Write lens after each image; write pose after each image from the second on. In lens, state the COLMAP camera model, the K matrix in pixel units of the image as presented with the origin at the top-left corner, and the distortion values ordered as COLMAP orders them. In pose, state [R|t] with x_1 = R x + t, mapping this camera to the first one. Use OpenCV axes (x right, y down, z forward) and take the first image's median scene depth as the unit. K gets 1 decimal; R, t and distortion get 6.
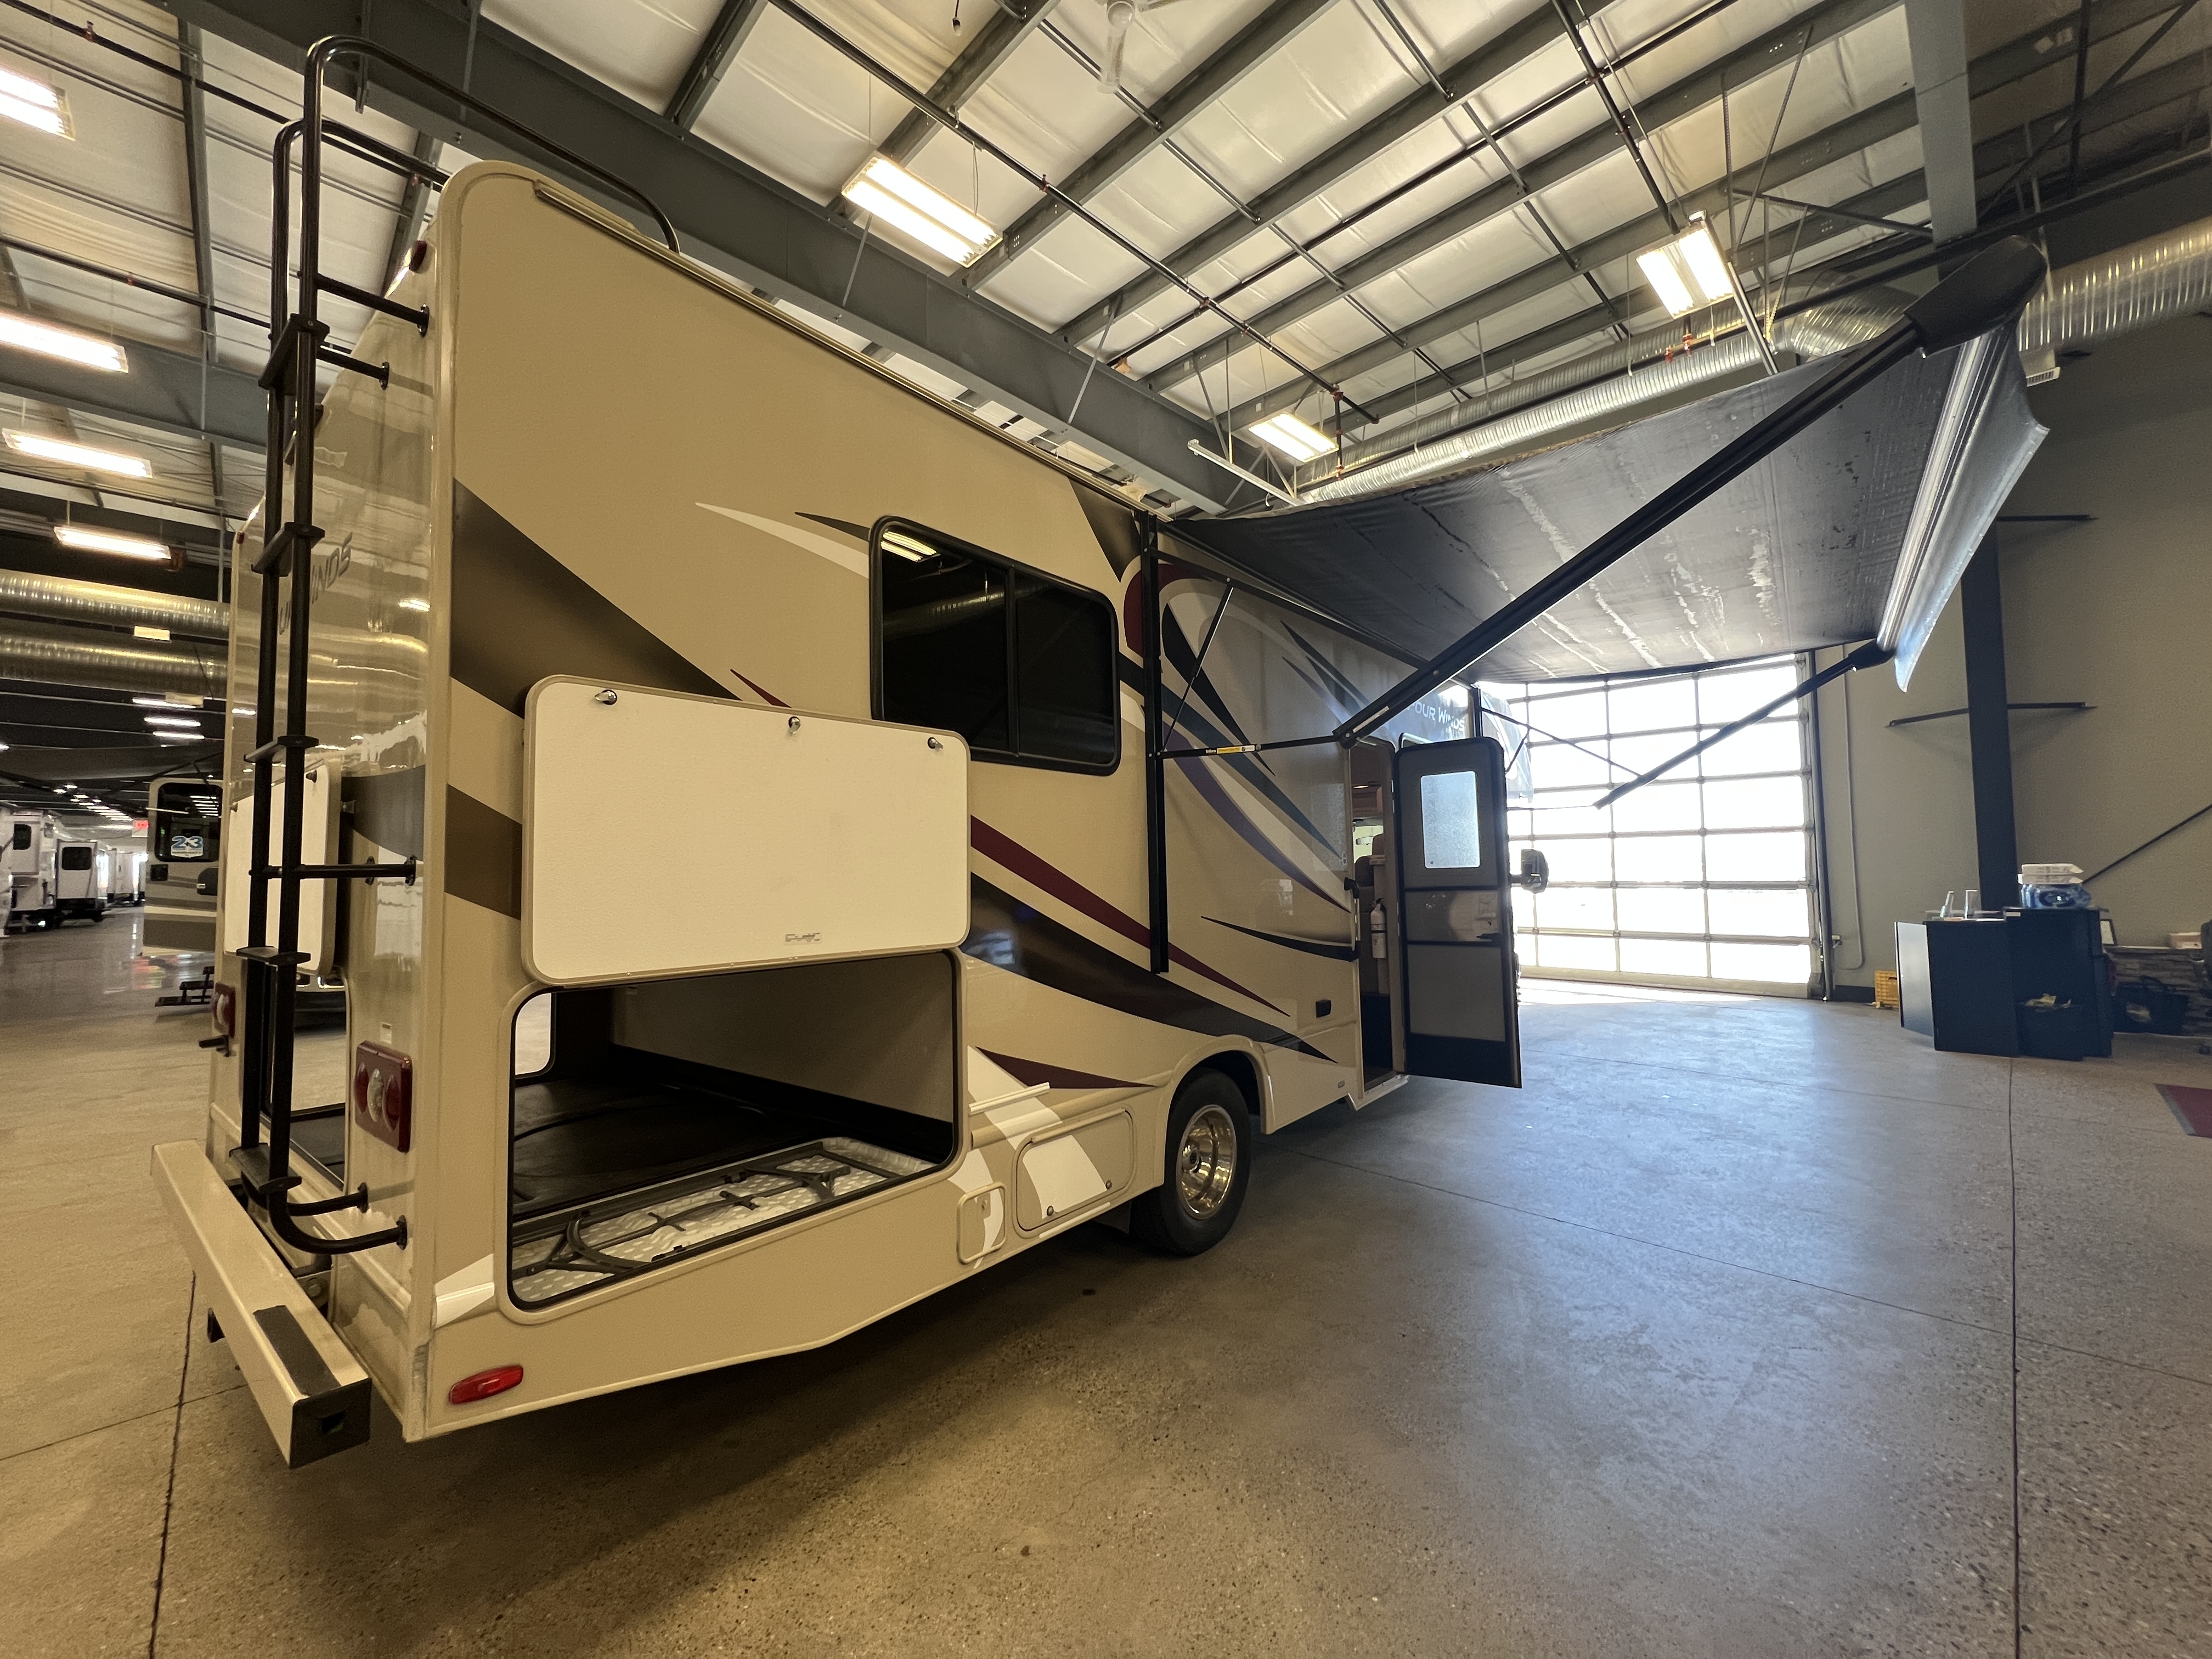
lens RADIAL K [[882.9, 0, 1098.6], [0, 882.9, 831.2], [0, 0, 1]] dist [-0.002769, -0.000062]
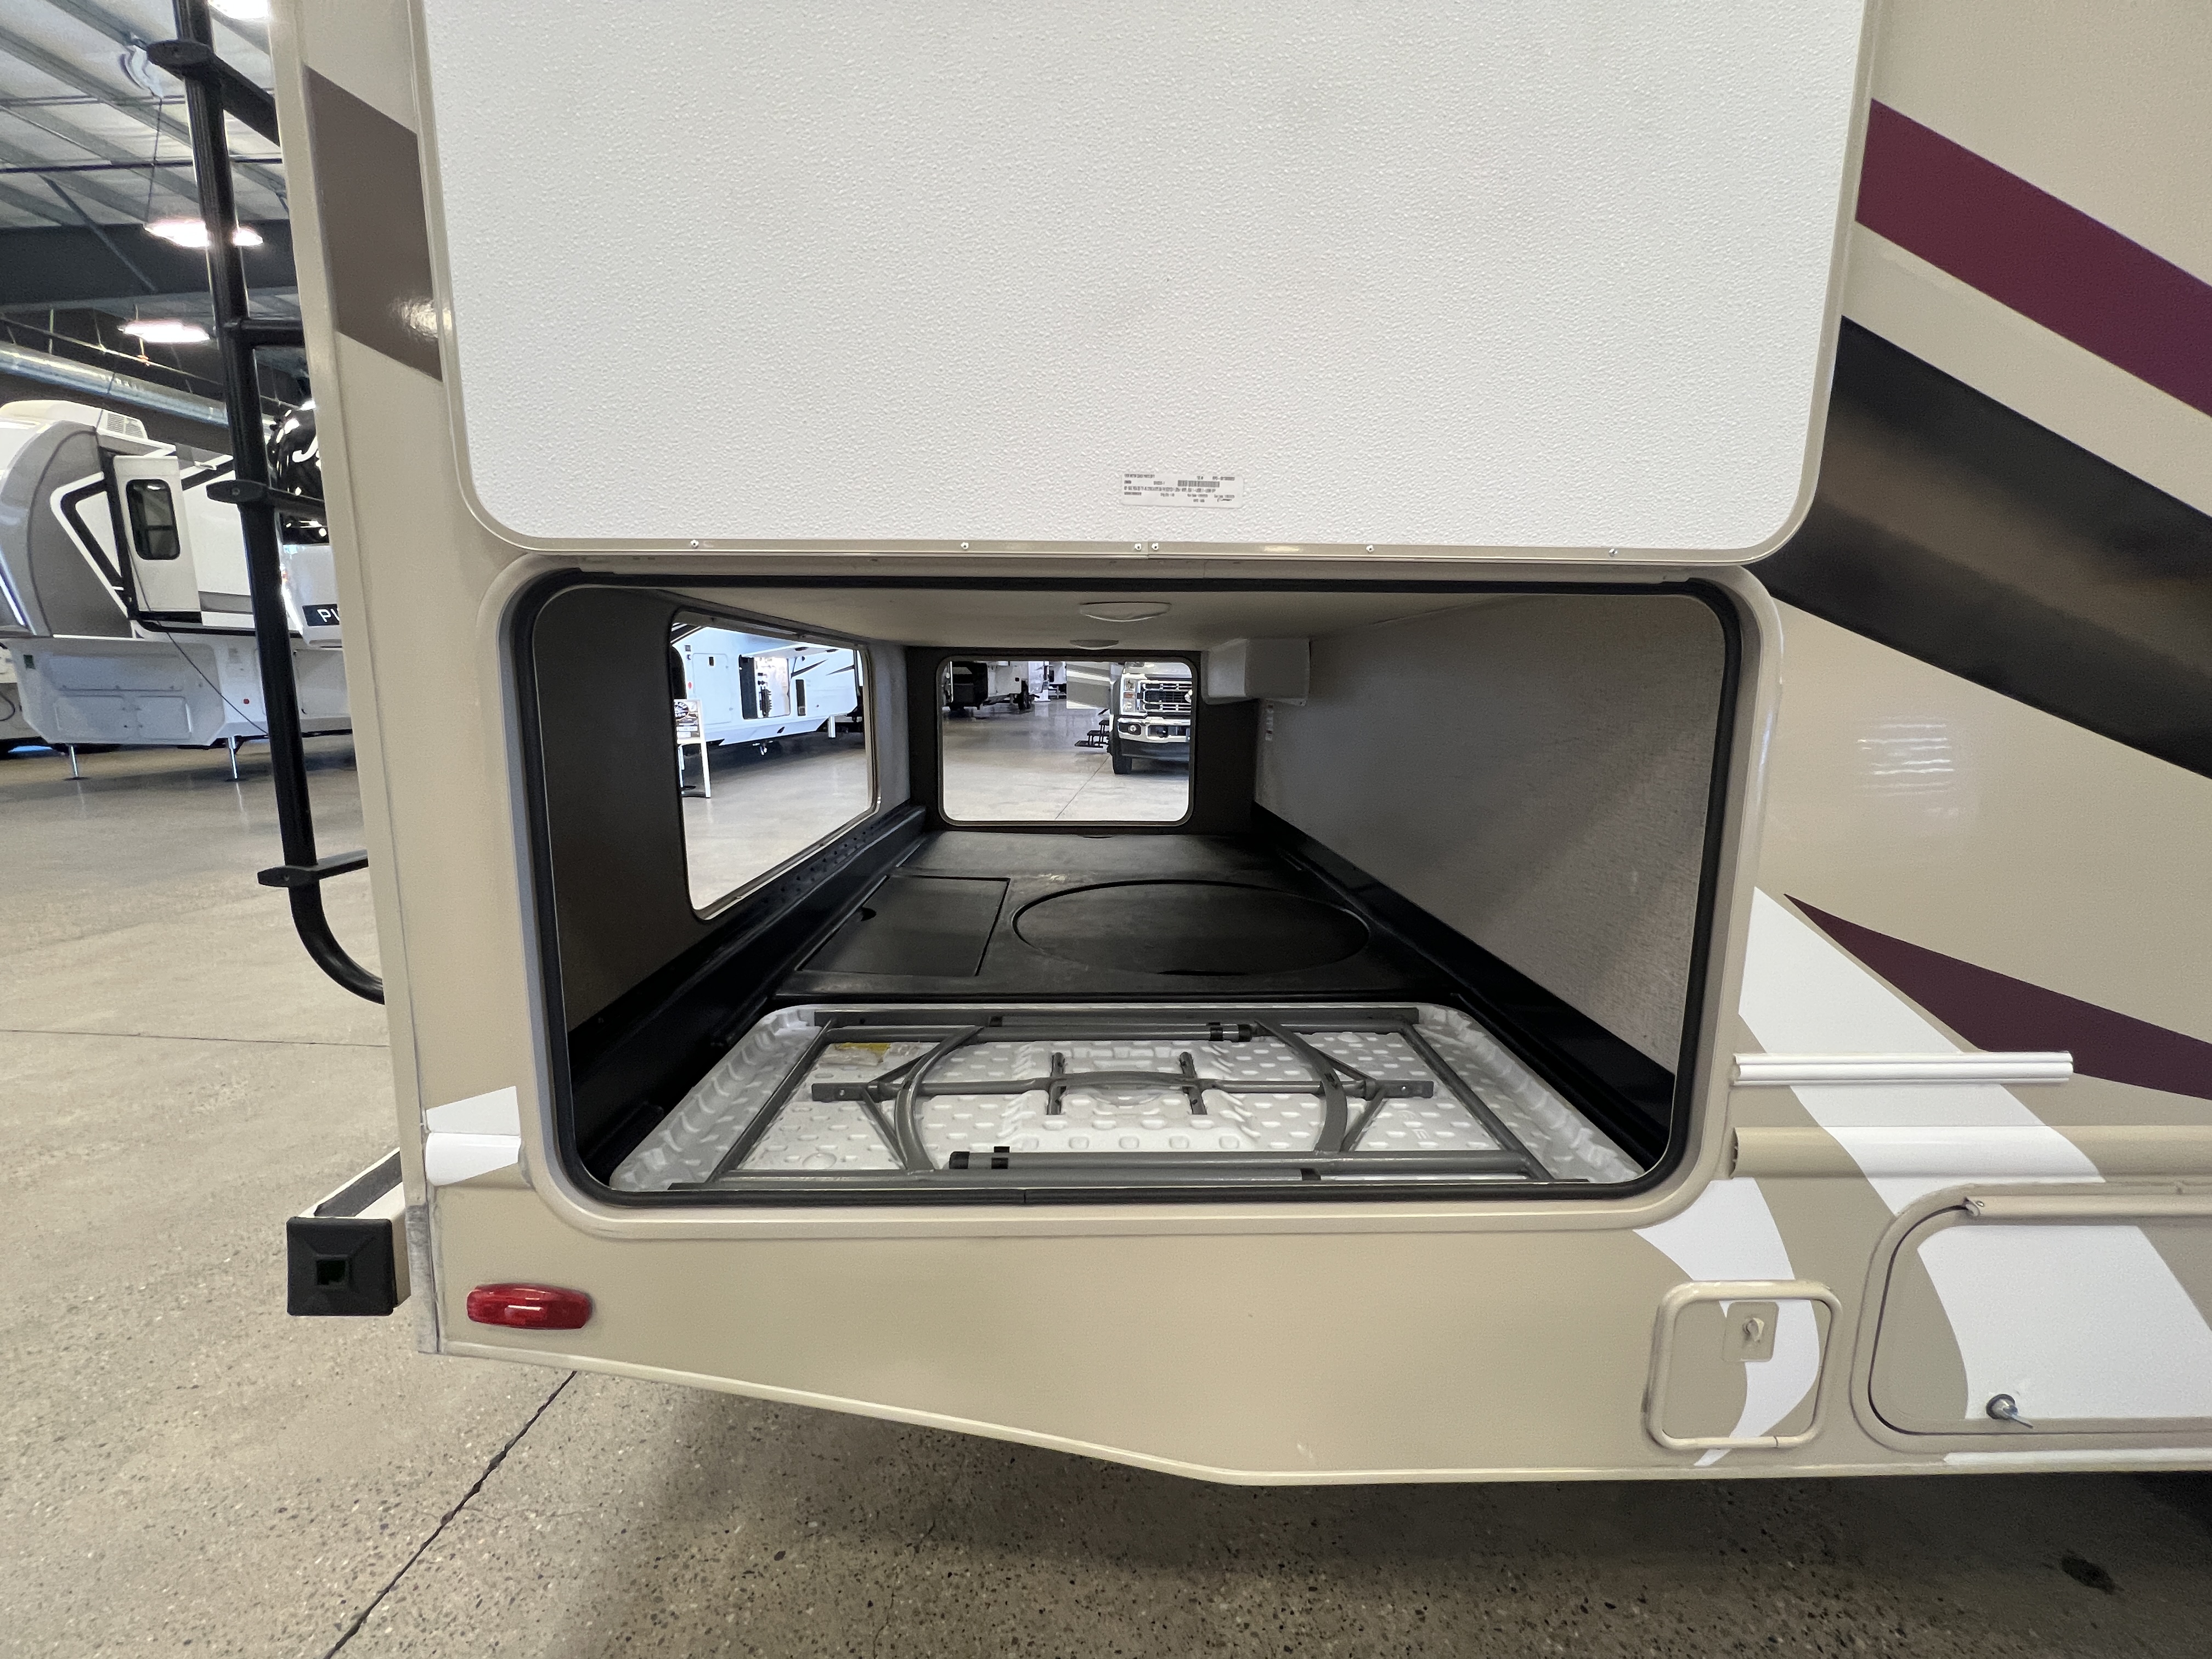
lens RADIAL K [[882.9, 0, 1094.3], [0, 882.9, 823.1], [0, 0, 1]] dist [-0.002769, -0.000062]
pose [[0.649793, 0.140194, -0.747071, -0.065001], [0.021886, 0.978986, 0.202751, 0.145055], [0.759796, -0.148096, 0.633069, 0.597391]]
